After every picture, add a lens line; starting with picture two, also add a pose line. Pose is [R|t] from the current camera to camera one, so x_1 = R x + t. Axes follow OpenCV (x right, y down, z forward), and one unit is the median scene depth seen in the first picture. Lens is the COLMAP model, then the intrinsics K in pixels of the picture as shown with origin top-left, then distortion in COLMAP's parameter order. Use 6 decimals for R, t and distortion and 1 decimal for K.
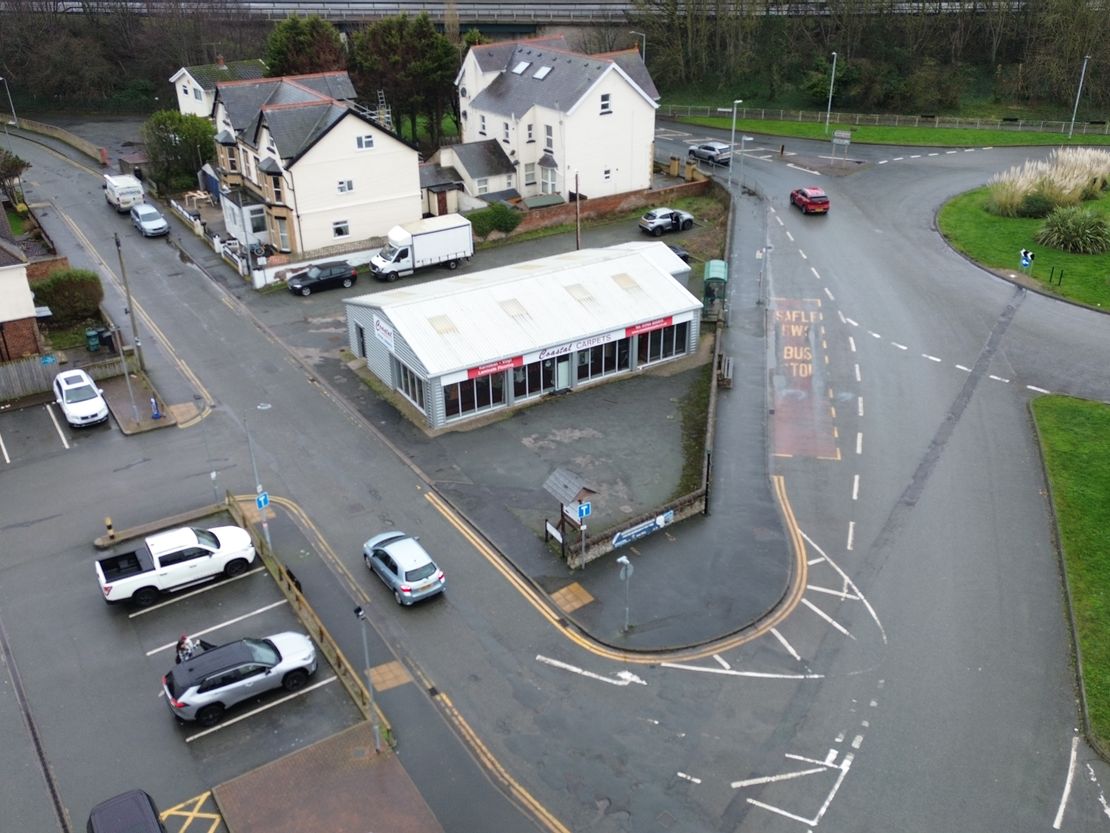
lens RADIAL K [[1028.9, 0, 555.3], [0, 1028.9, 418.8], [0, 0, 1]] dist [0.064741, 0.000000]
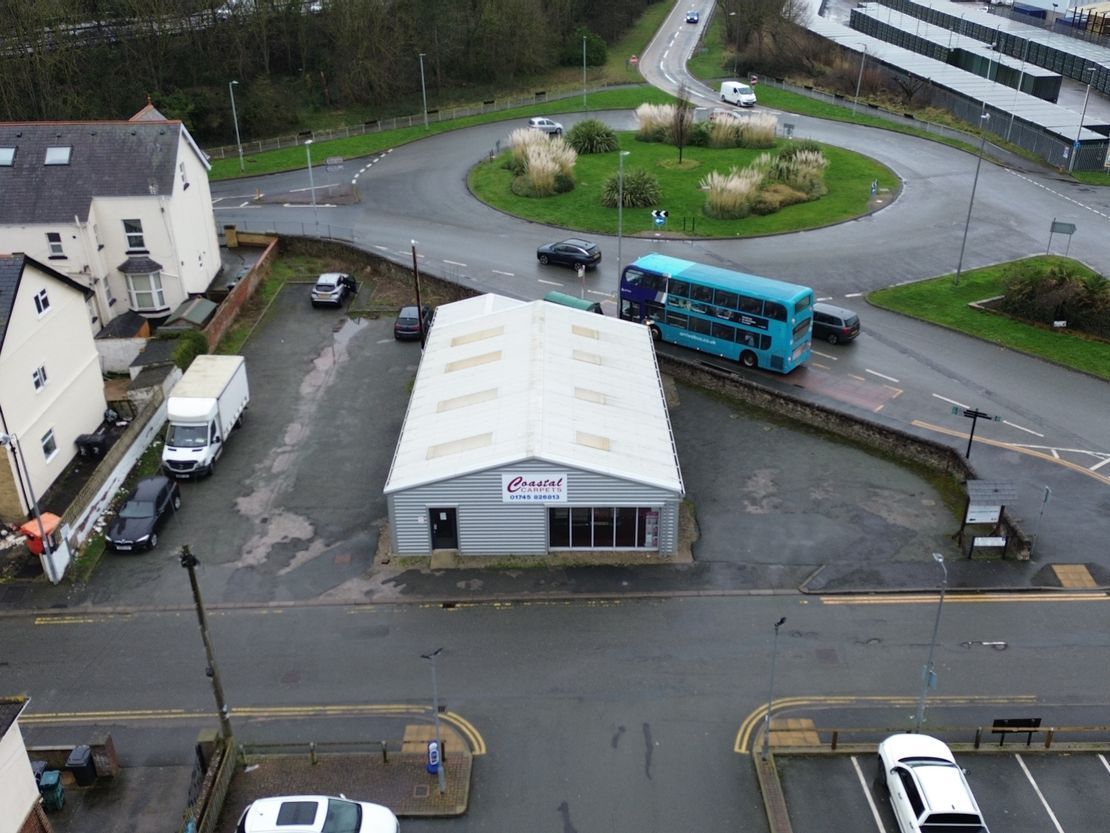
lens RADIAL K [[1028.9, 0, 554.7], [0, 1028.9, 412.7], [0, 0, 1]] dist [0.064741, 0.000000]
pose [[0.524787, -0.385458, 0.758961, -0.528003], [0.398484, 0.899117, 0.181106, -0.196991], [-0.752203, 0.207392, 0.625443, 0.380856]]
